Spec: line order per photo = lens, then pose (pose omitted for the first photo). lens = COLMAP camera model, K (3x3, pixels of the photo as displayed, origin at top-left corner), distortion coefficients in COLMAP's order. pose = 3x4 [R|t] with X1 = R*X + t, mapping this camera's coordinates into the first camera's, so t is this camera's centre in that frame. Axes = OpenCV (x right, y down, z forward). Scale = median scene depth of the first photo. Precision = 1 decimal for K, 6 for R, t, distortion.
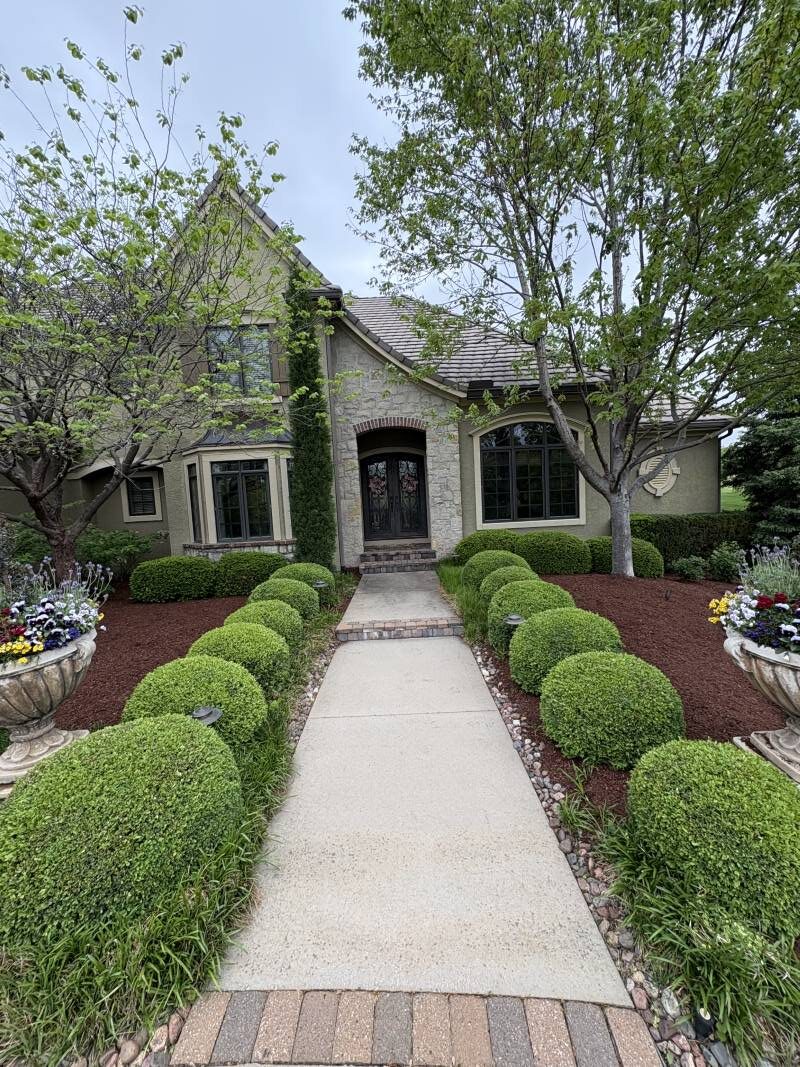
lens RADIAL K [[424.5, 0, 399.0], [0, 424.5, 534.6], [0, 0, 1]] dist [0.003326, -0.000229]
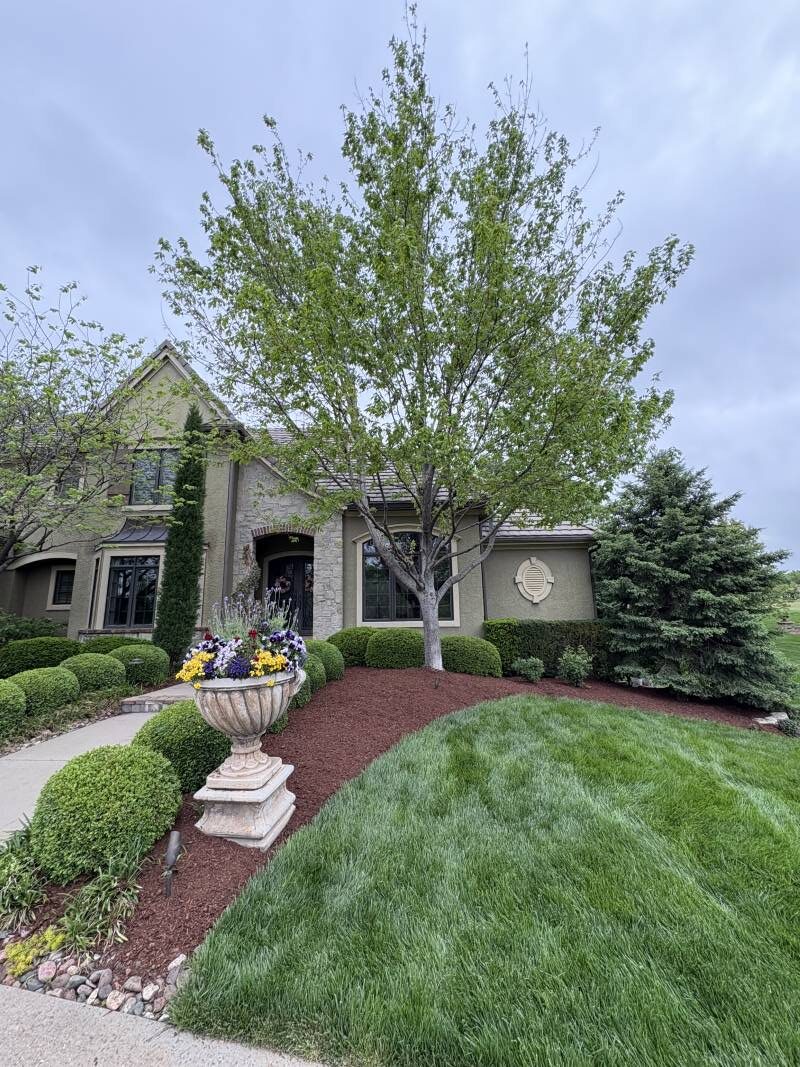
lens RADIAL K [[424.5, 0, 400.0], [0, 424.5, 535.8], [0, 0, 1]] dist [0.003326, -0.000229]
pose [[0.998628, 0.027018, -0.044865, 0.383244], [-0.037567, 0.966423, -0.254195, 0.037858], [0.036491, 0.255532, 0.966112, -0.102454]]
